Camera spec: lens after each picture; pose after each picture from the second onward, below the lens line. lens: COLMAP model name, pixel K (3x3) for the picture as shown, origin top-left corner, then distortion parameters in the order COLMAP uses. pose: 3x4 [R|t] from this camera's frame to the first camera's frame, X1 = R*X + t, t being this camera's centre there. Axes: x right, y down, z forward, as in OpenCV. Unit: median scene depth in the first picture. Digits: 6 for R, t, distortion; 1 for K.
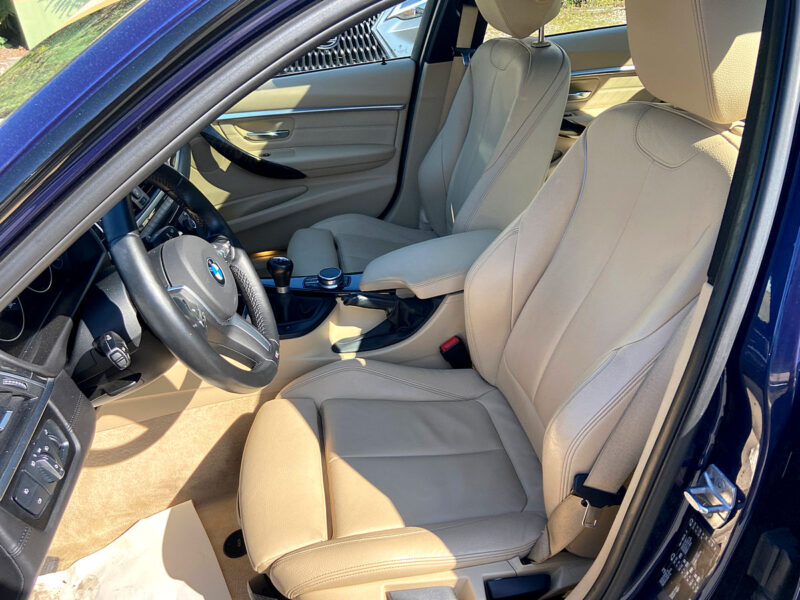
lens RADIAL K [[598.9, 0, 413.7], [0, 598.9, 291.7], [0, 0, 1]] dist [0.108971, -0.125311]
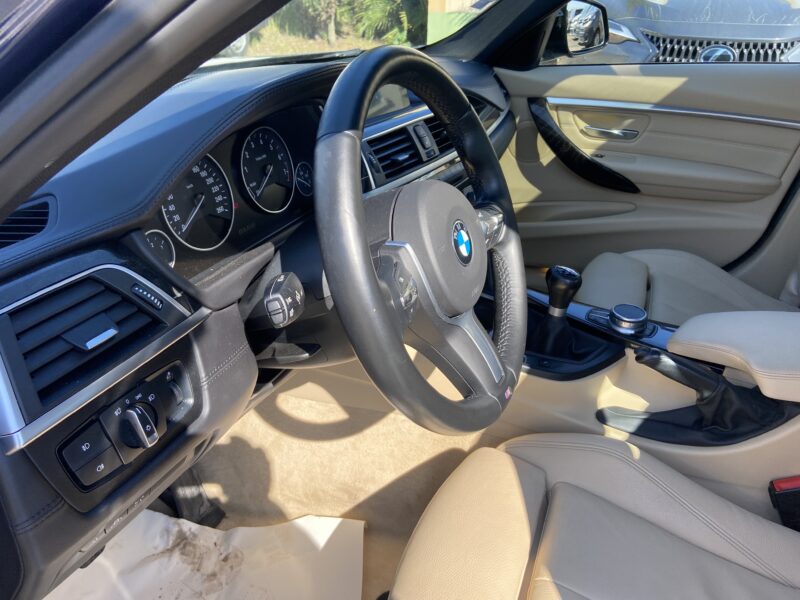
lens RADIAL K [[598.9, 0, 404.9], [0, 598.9, 296.4], [0, 0, 1]] dist [0.108971, -0.125311]
pose [[0.832594, 0.302707, -0.463848, -0.035780], [-0.325082, 0.945101, 0.033260, 0.014689], [0.448451, 0.123096, 0.885290, 0.260464]]
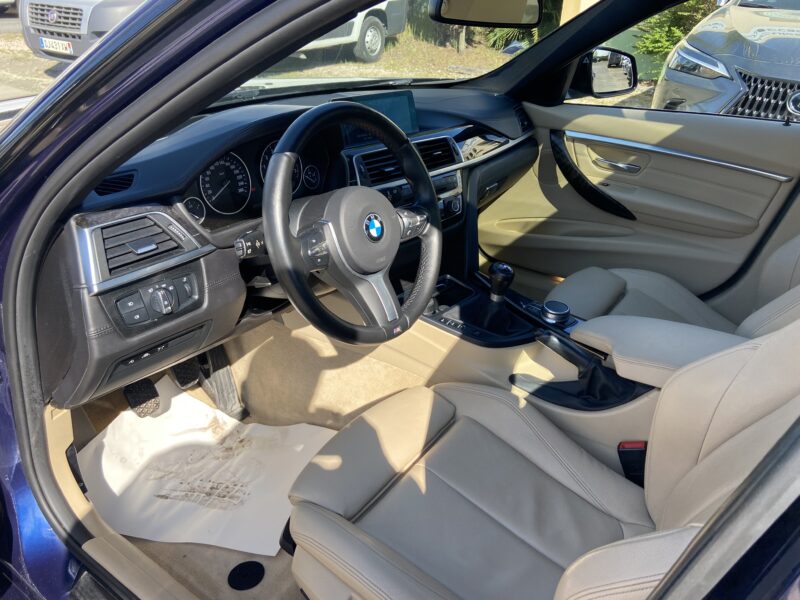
lens RADIAL K [[598.9, 0, 410.1], [0, 598.9, 298.9], [0, 0, 1]] dist [0.108971, -0.125311]
pose [[0.689763, 0.410789, -0.596221, 0.262164], [-0.444346, 0.890328, 0.099365, -0.036198], [0.571650, 0.196390, 0.796647, 0.149589]]
